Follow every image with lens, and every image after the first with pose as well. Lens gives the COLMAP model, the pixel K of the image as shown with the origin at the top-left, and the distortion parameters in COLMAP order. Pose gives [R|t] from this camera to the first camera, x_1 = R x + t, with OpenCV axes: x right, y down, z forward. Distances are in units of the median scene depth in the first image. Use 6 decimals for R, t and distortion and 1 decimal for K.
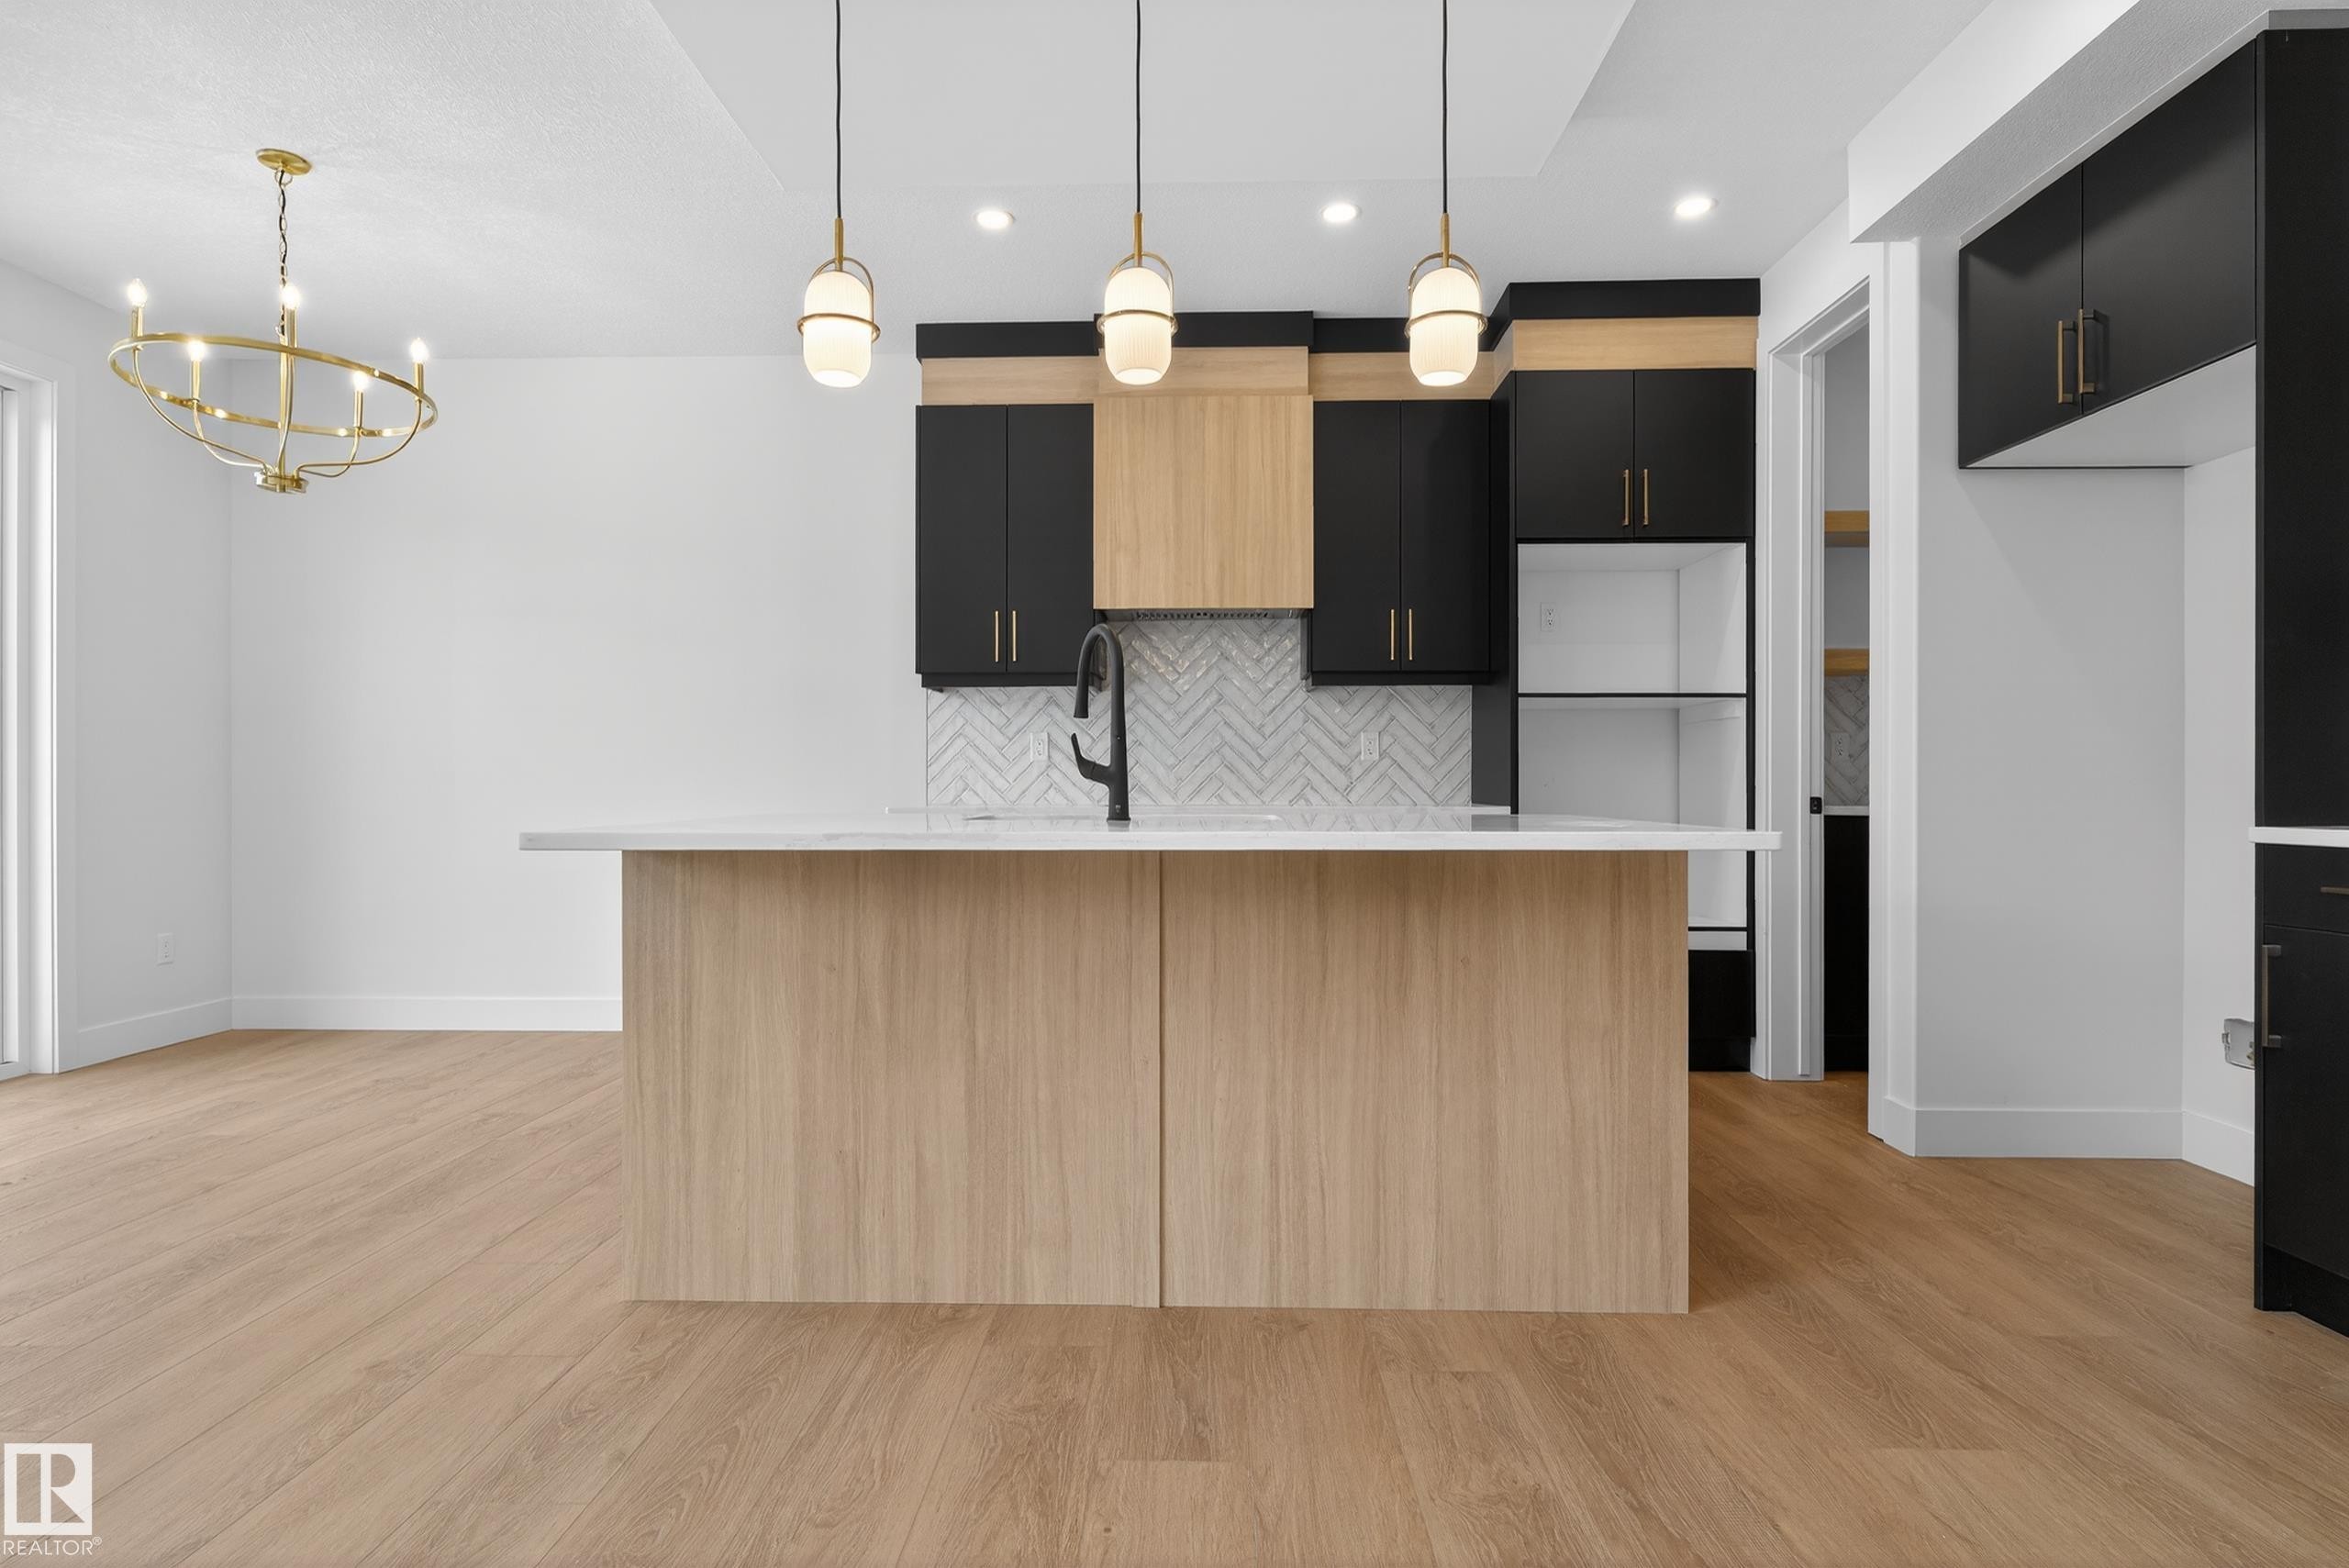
lens RADIAL K [[1207.3, 0, 1172.2], [0, 1207.3, 785.1], [0, 0, 1]] dist [-0.005991, 0.003958]
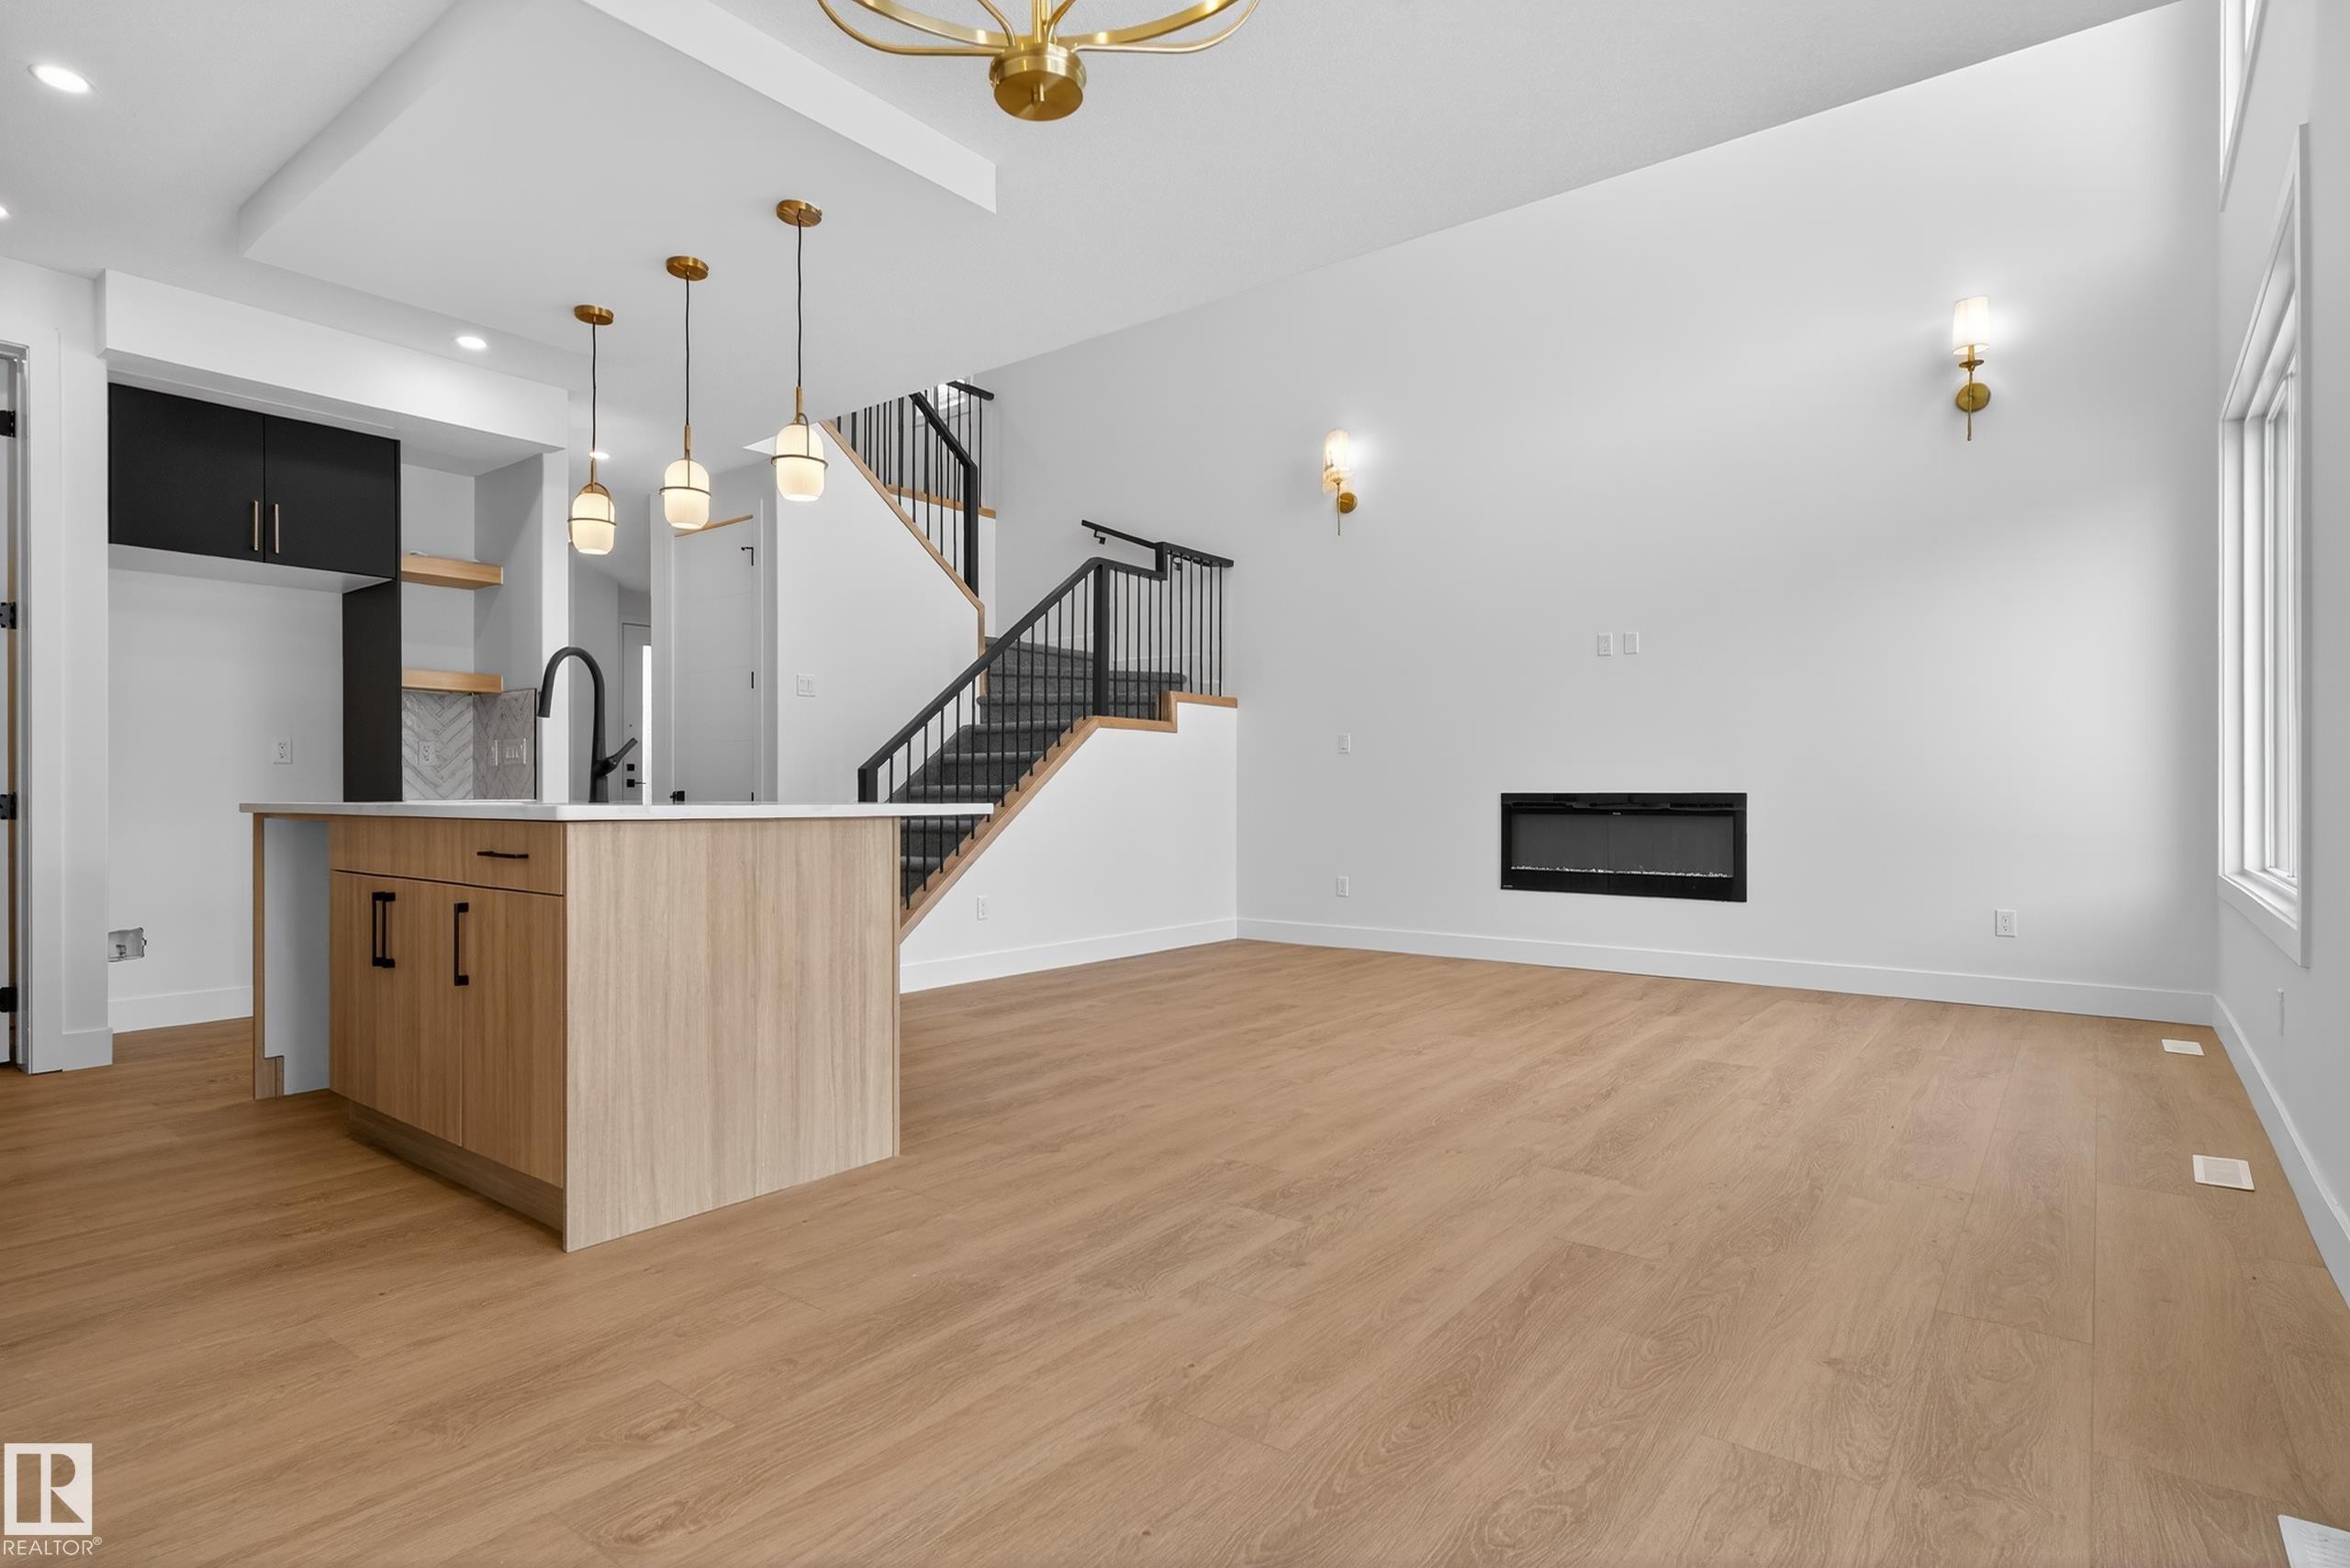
lens RADIAL K [[1207.9, 0, 1163.9], [0, 1207.9, 782.3], [0, 0, 1]] dist [-0.005991, 0.003958]
pose [[-0.807369, 0.006649, 0.590010, -0.781689], [0.002503, 0.999966, -0.007844, 0.011630], [-0.590042, -0.004856, -0.807358, 1.001990]]
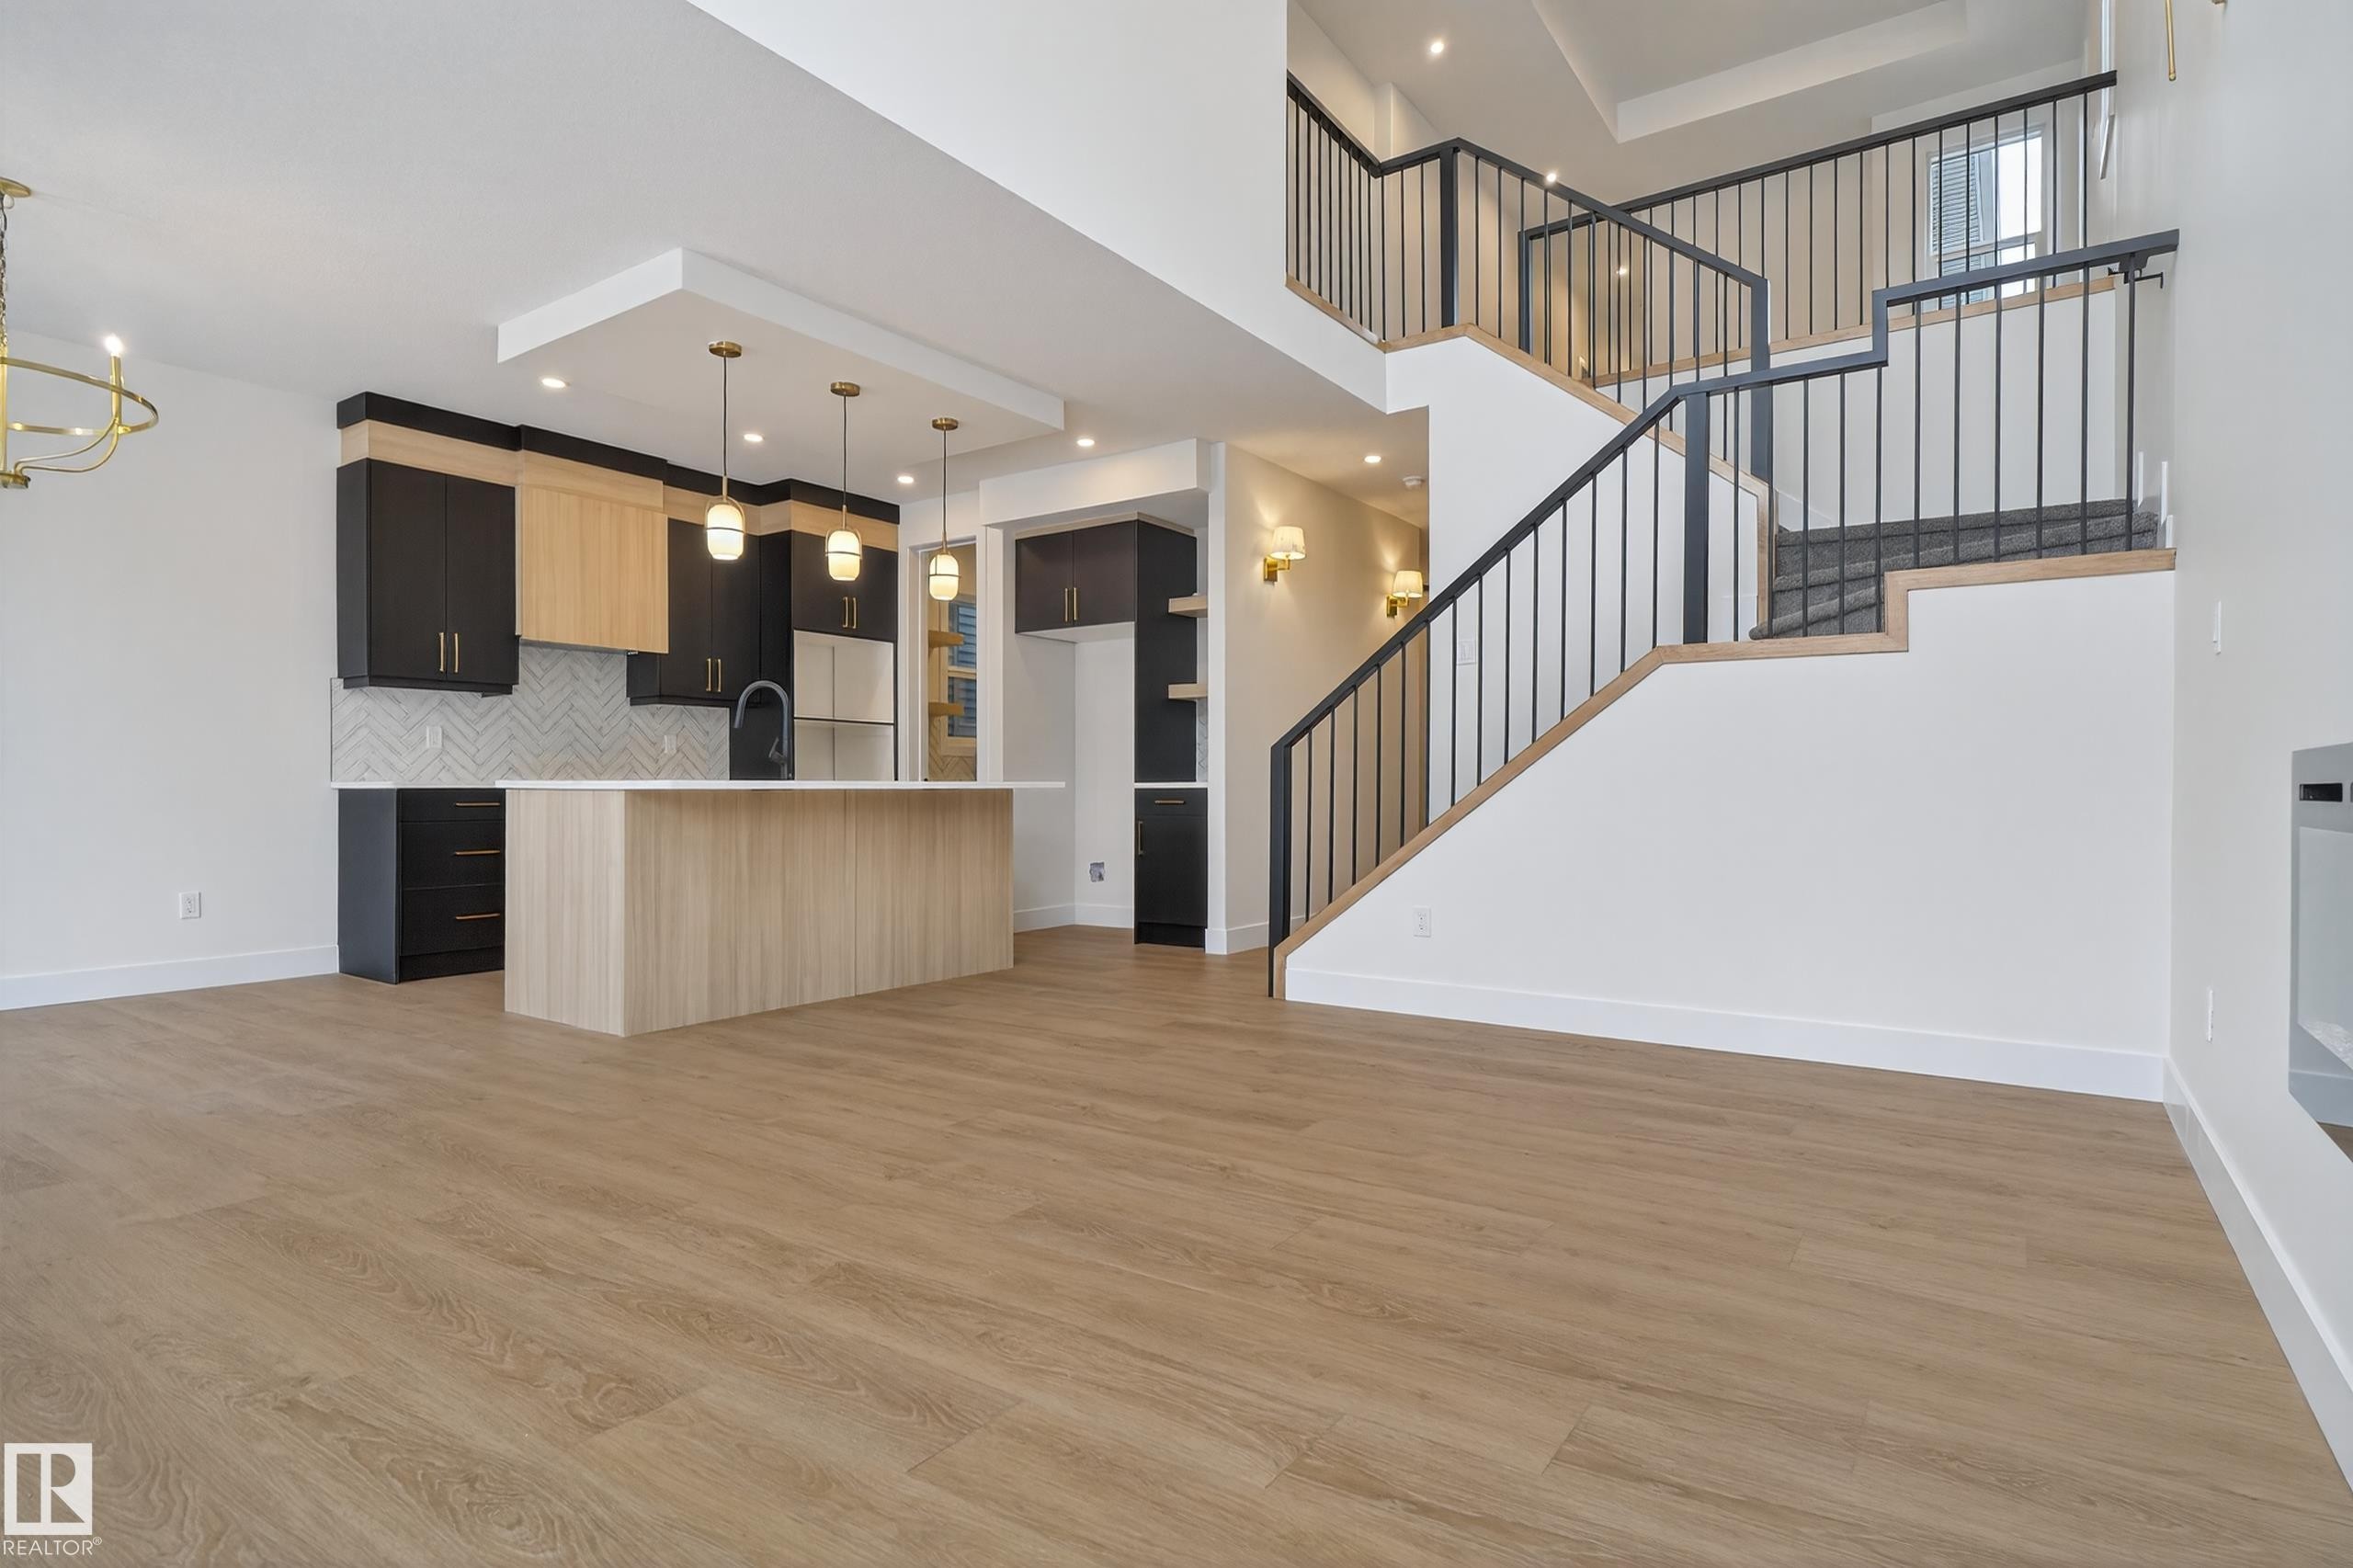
lens RADIAL K [[1209.4, 0, 1183.7], [0, 1209.4, 783.5], [0, 0, 1]] dist [-0.005991, 0.003958]
pose [[0.543166, 0.002957, 0.839620, -0.807630], [0.001752, 0.999988, -0.004656, 0.026170], [-0.839623, 0.004000, 0.543154, -0.377289]]
